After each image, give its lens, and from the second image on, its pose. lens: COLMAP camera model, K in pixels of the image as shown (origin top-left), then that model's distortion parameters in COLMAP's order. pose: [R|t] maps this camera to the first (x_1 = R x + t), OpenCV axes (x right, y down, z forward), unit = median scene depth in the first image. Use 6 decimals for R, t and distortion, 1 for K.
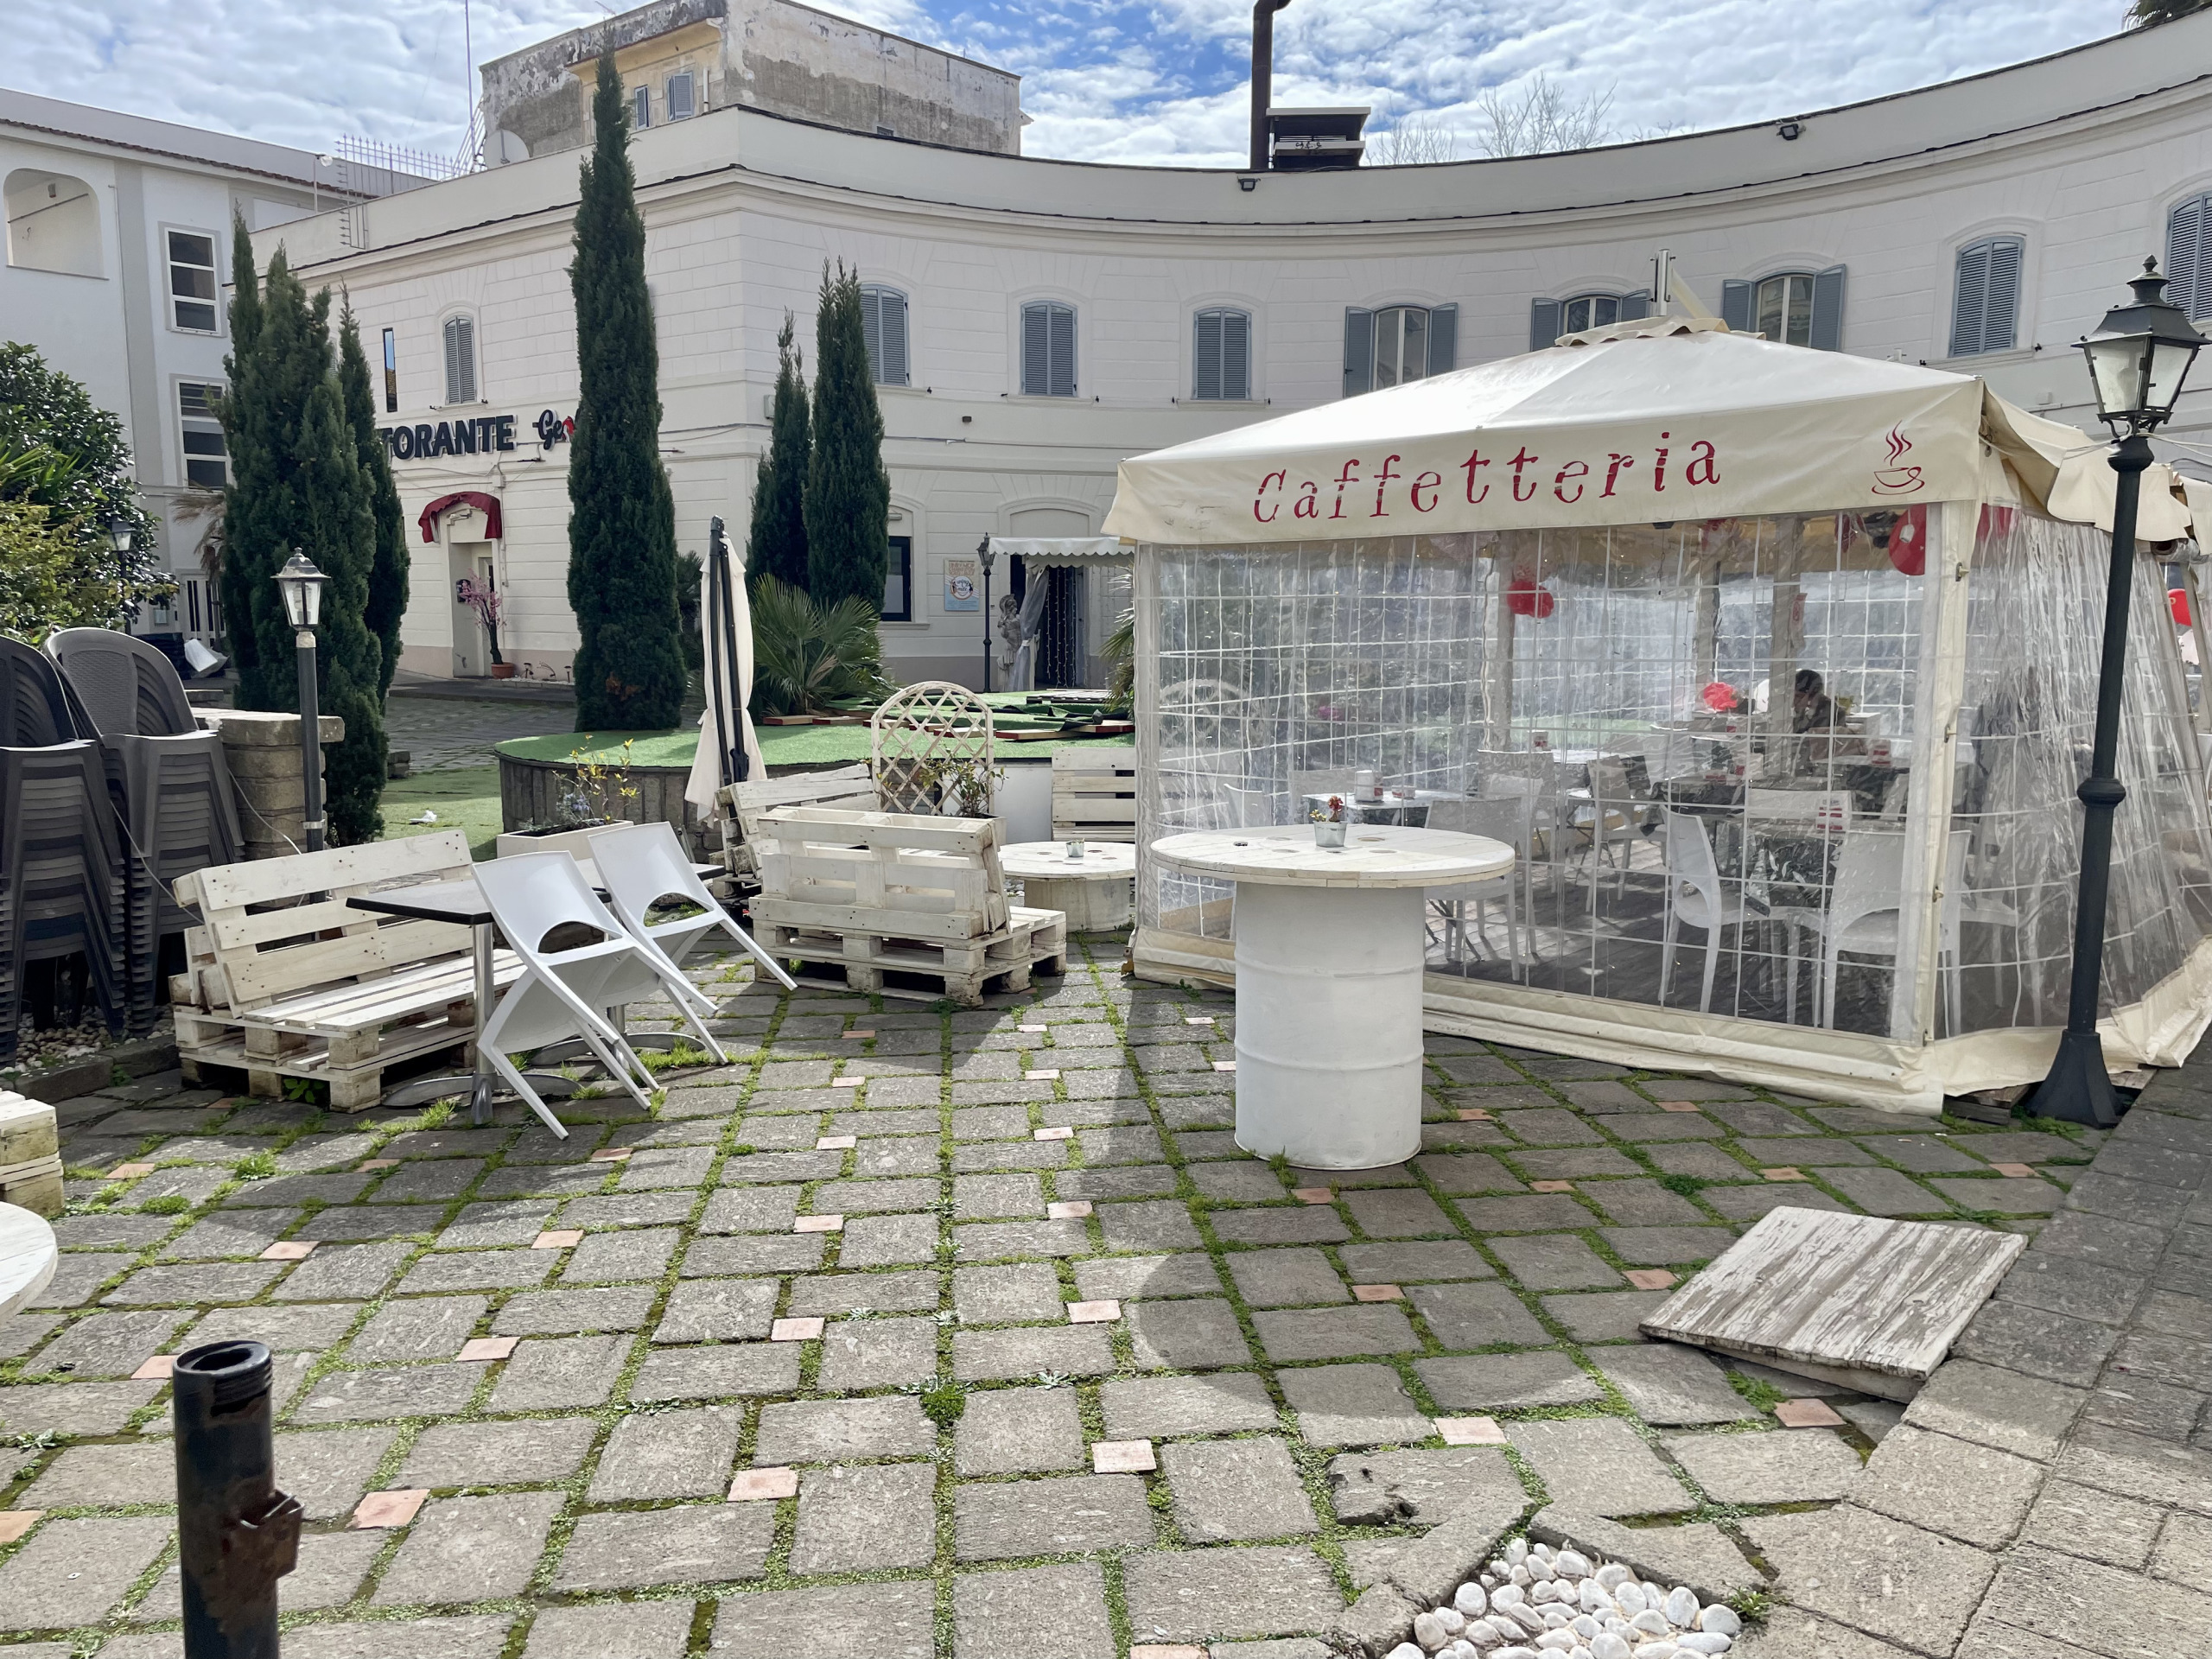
lens RADIAL K [[1669.5, 0, 1094.9], [0, 1669.5, 822.6], [0, 0, 1]] dist [0.103894, -0.137611]
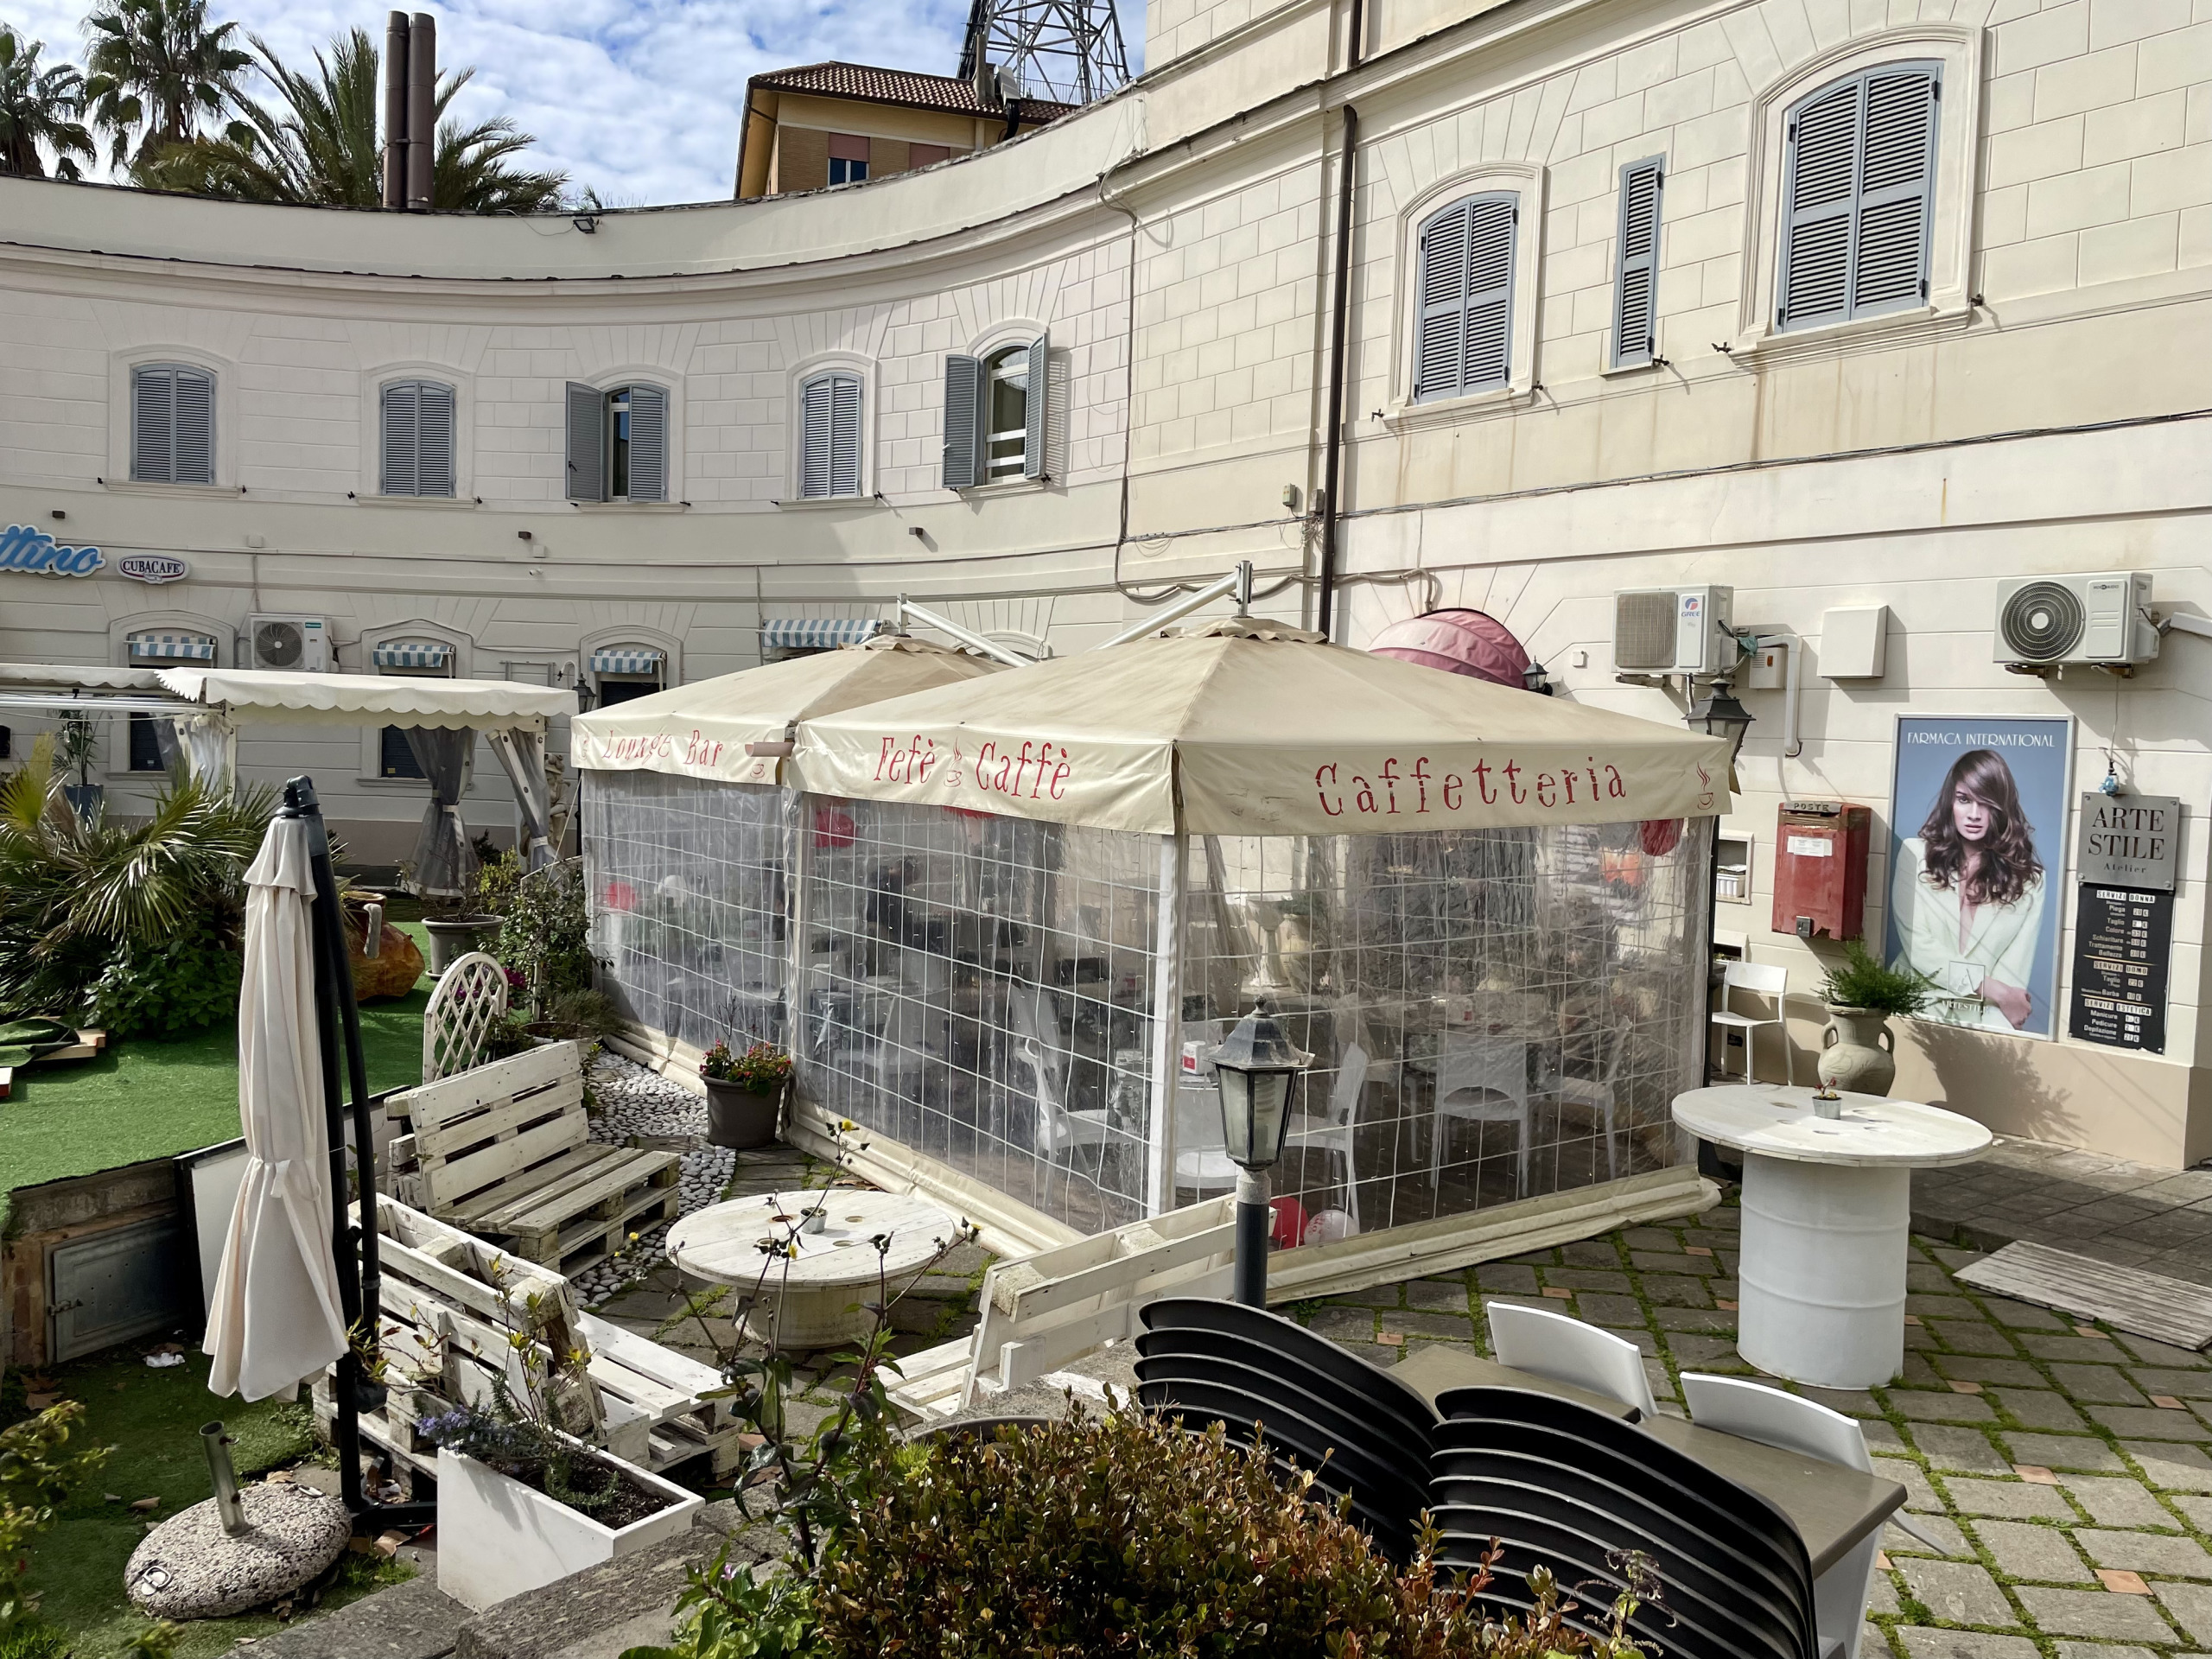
lens RADIAL K [[1663.6, 0, 1115.3], [0, 1663.6, 824.3], [0, 0, 1]] dist [0.105273, -0.133938]
pose [[0.264981, -0.054961, 0.962686, -0.907586], [0.095974, 0.994920, 0.030384, -0.221162], [-0.959465, 0.084342, 0.268910, 0.877800]]
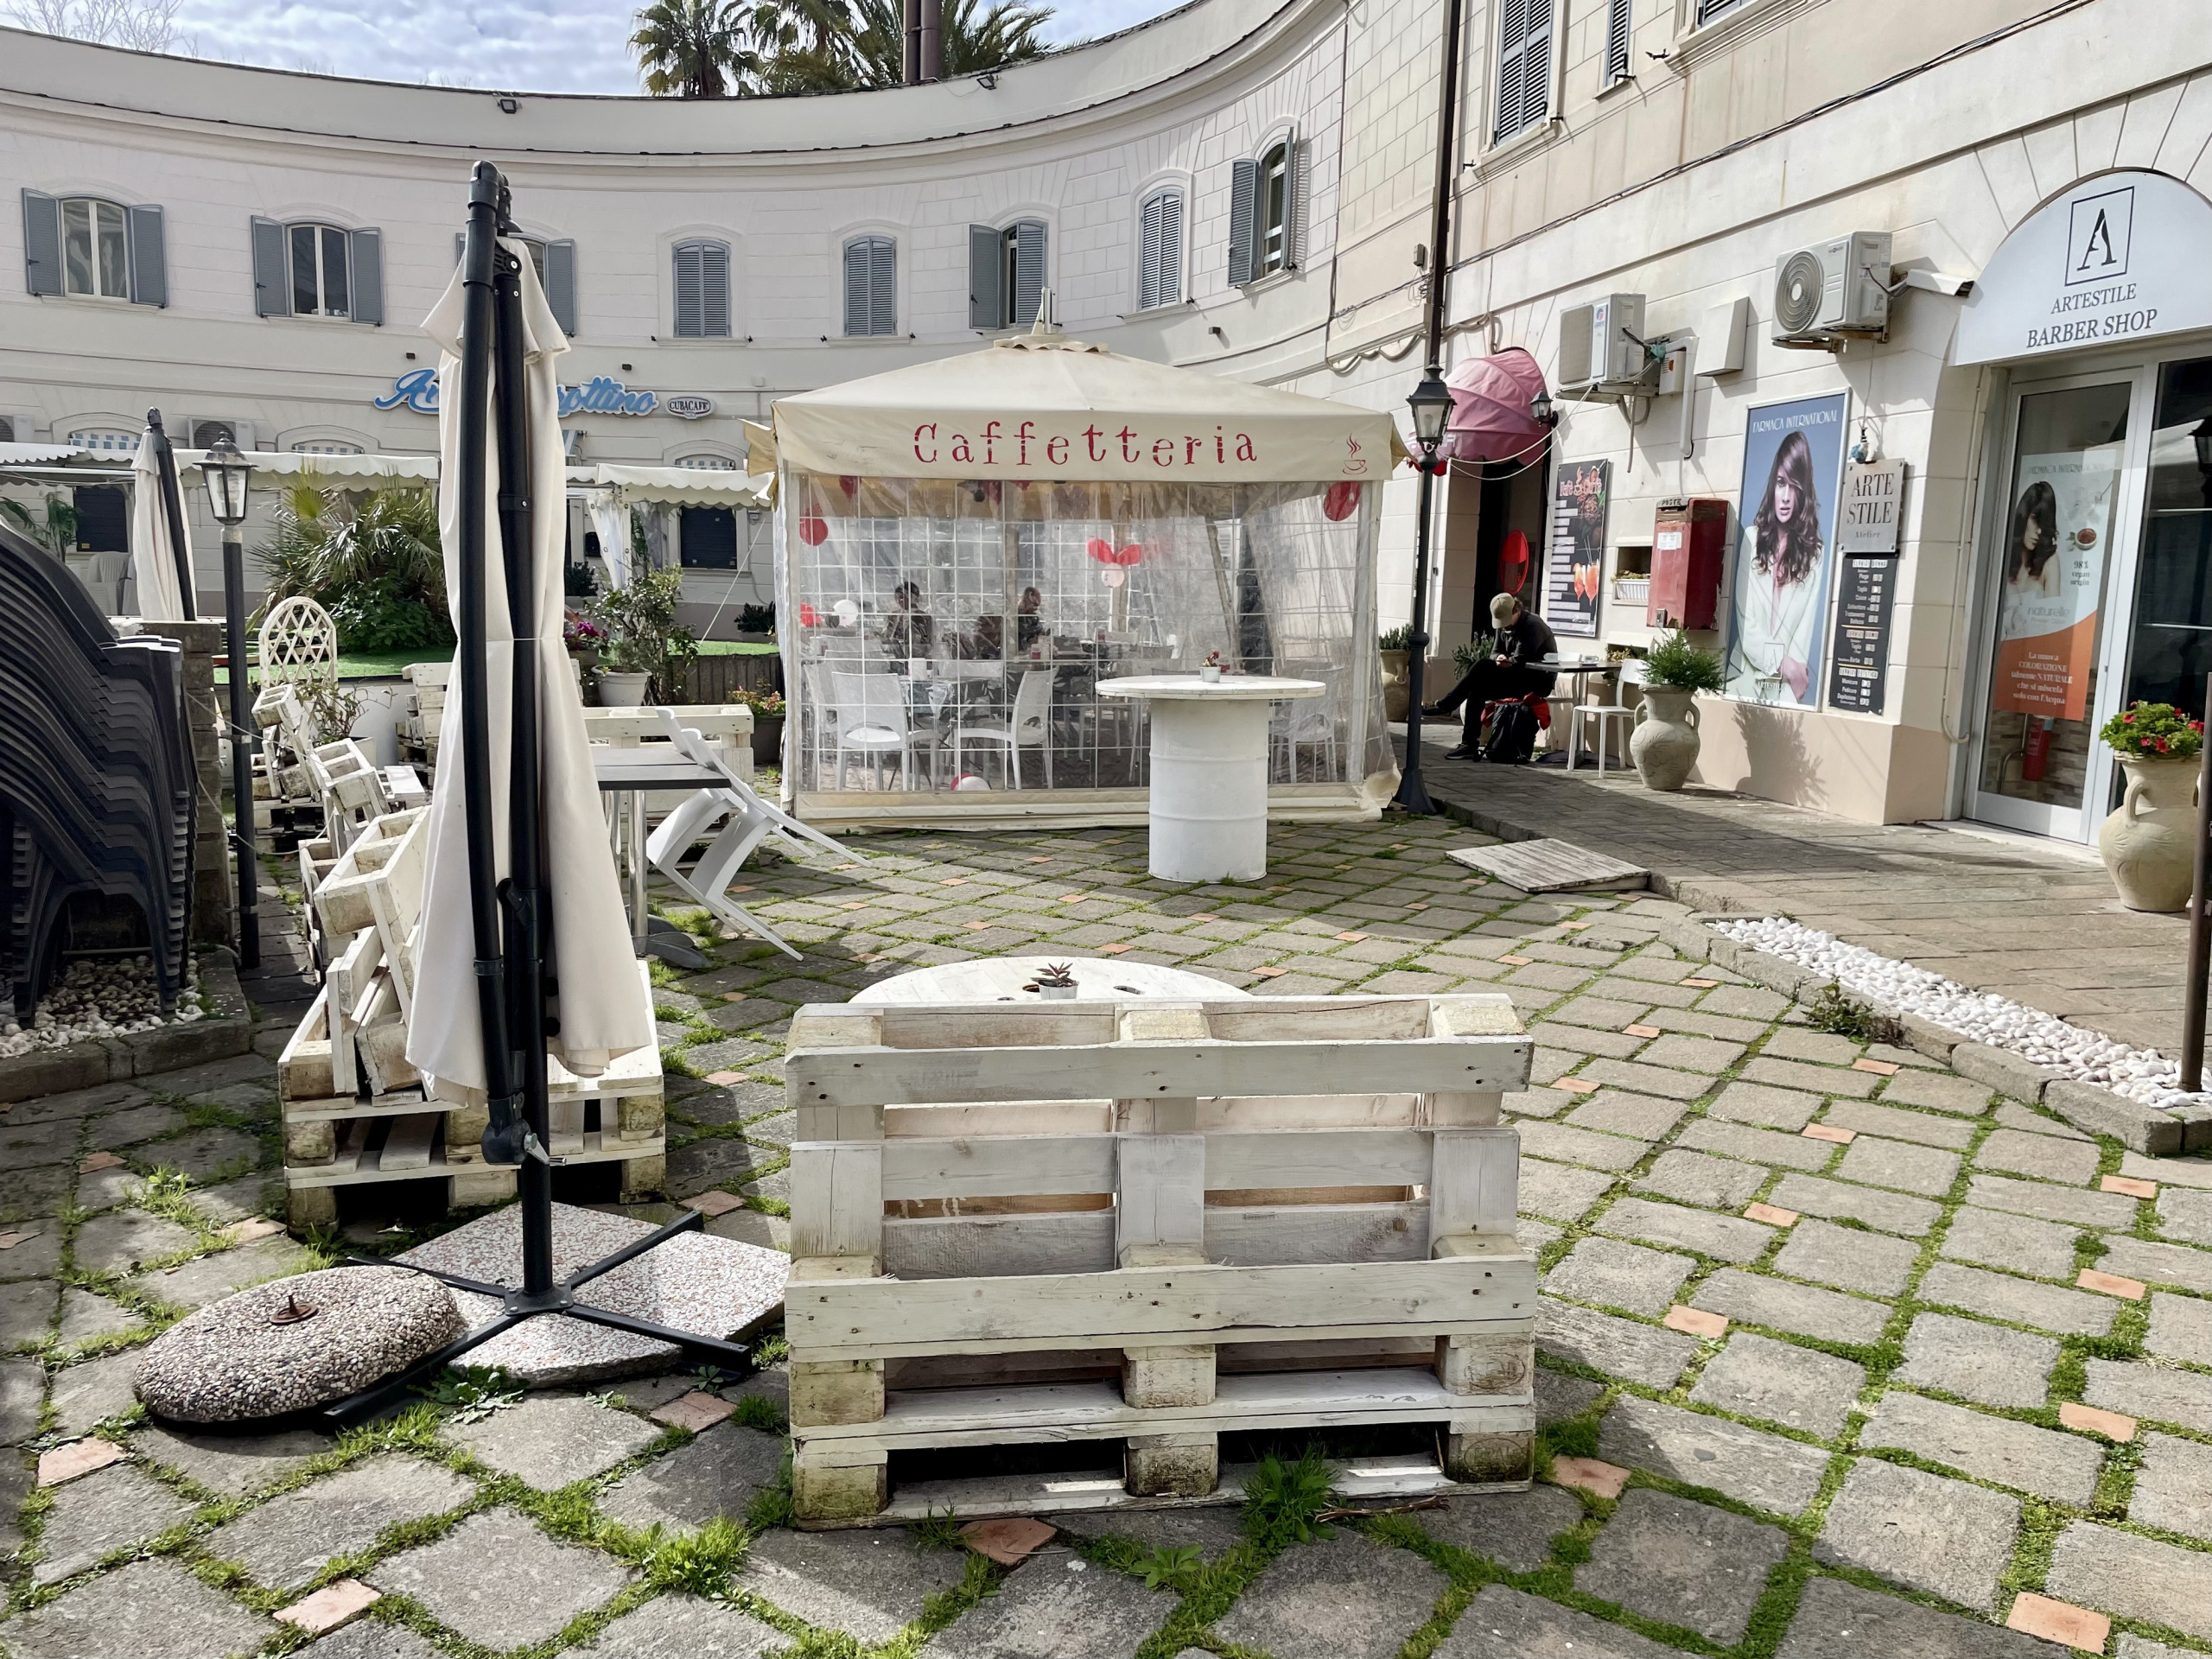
lens RADIAL K [[1663.6, 0, 1115.3], [0, 1663.6, 824.3], [0, 0, 1]] dist [0.105273, -0.133938]
pose [[0.631945, -0.108586, 0.767369, -0.857533], [0.082750, 0.993930, 0.072498, 0.018823], [-0.770583, 0.017685, 0.637094, 0.061340]]
